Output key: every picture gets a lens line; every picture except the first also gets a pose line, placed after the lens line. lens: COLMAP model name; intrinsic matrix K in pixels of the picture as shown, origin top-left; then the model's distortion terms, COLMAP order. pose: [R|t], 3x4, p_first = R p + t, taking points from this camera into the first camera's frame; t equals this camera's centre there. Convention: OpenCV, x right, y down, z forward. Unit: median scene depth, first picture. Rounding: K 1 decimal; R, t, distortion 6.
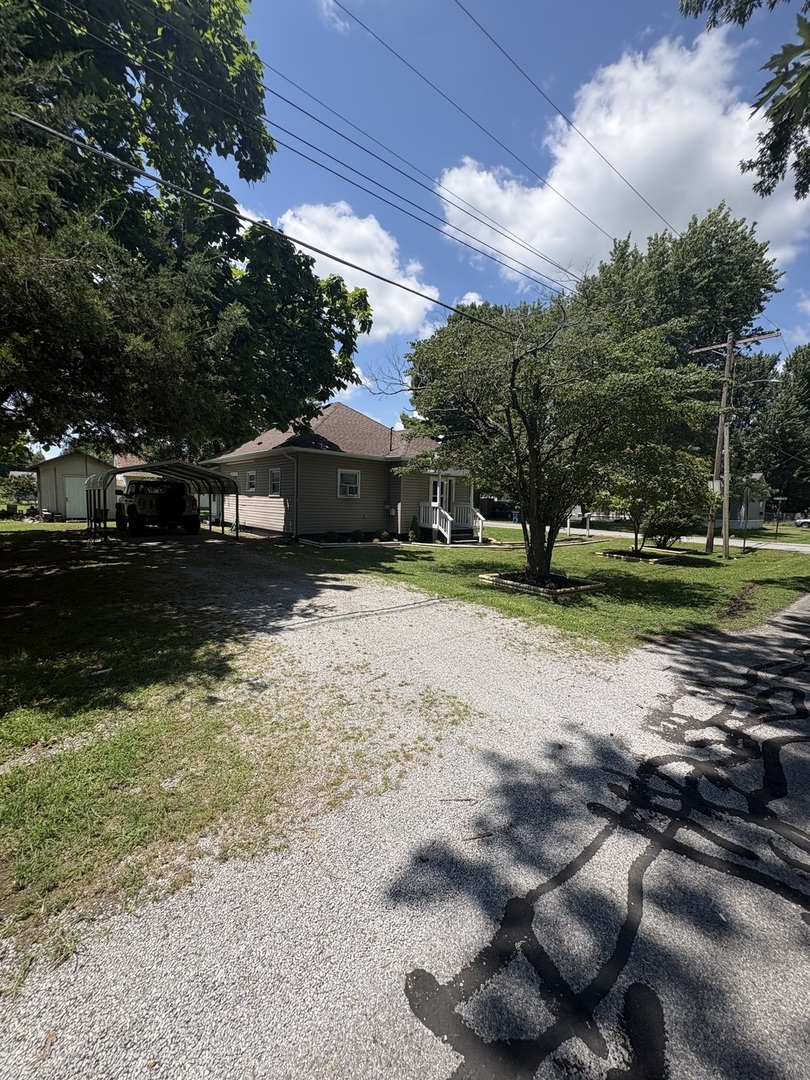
lens RADIAL K [[429.9, 0, 397.2], [0, 429.9, 543.1], [0, 0, 1]] dist [-0.000501, -0.000674]
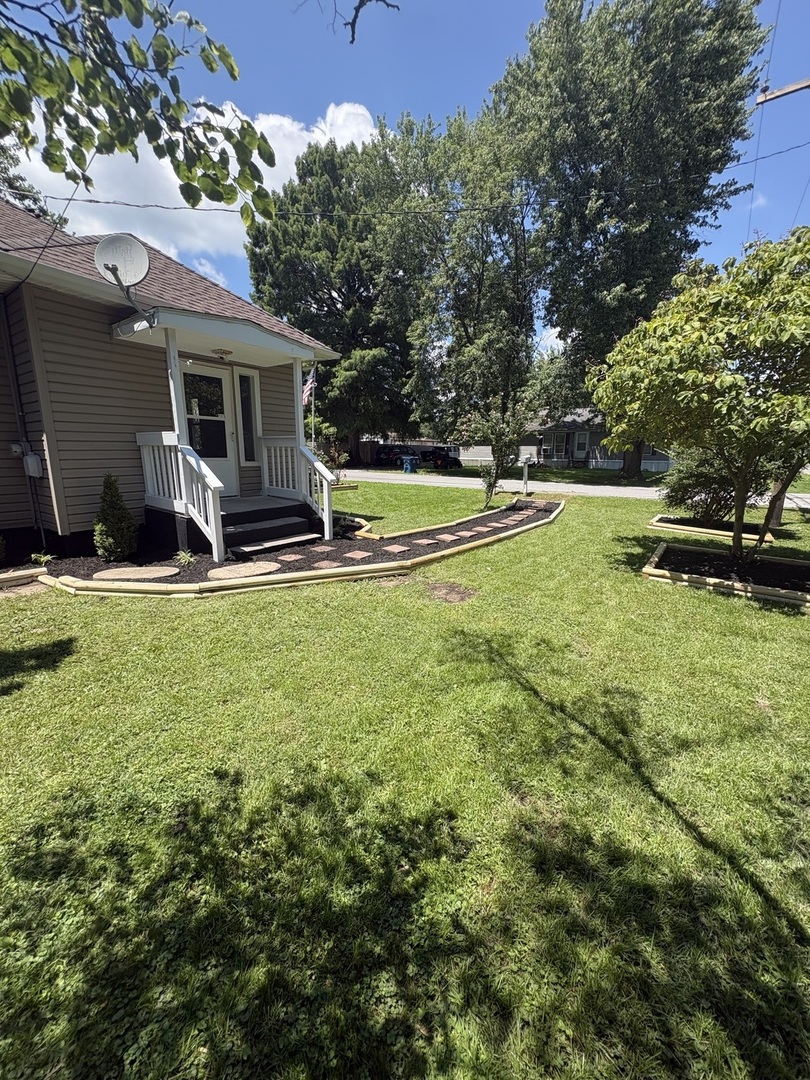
lens RADIAL K [[429.9, 0, 408.2], [0, 429.9, 543.2], [0, 0, 1]] dist [-0.000501, -0.000674]
pose [[0.962083, -0.075998, 0.261955, 0.167456], [0.043483, 0.990851, 0.127765, -0.045184], [-0.269268, -0.111529, 0.956585, 0.633715]]
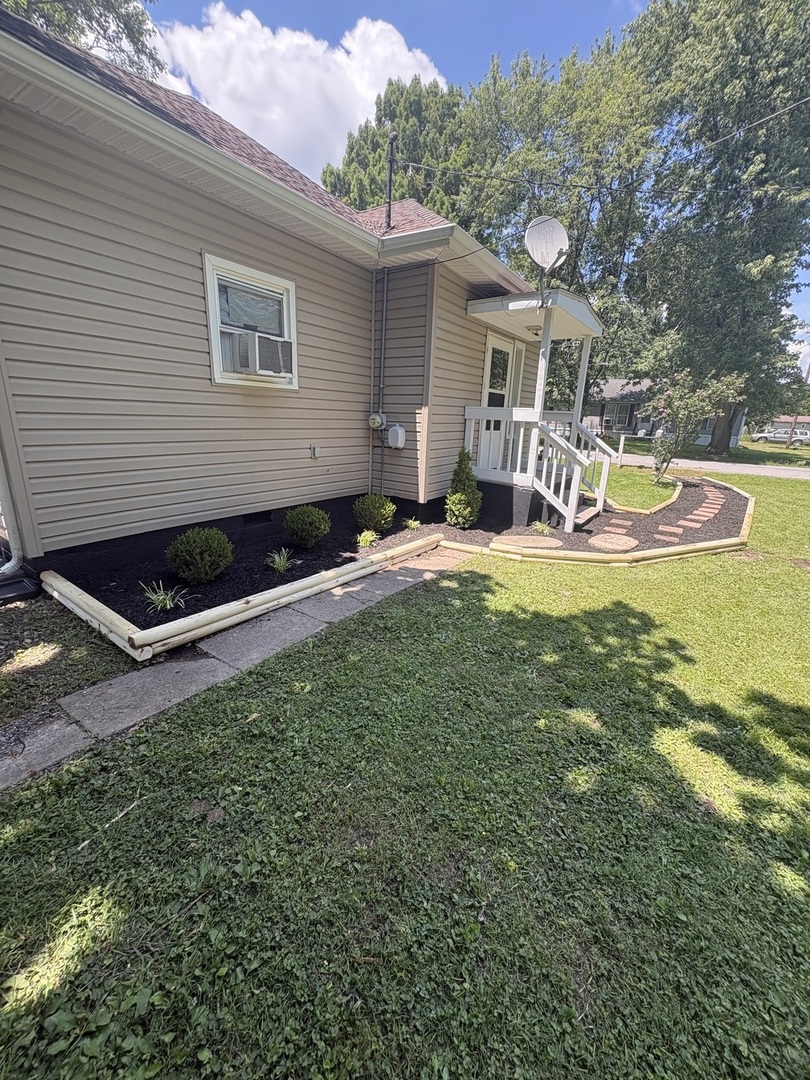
lens RADIAL K [[429.9, 0, 405.1], [0, 429.9, 542.3], [0, 0, 1]] dist [-0.000501, -0.000674]
pose [[0.964779, -0.064153, 0.255119, -0.097078], [0.010344, 0.978309, 0.206892, -0.061966], [-0.262858, -0.196966, 0.944516, 0.680316]]
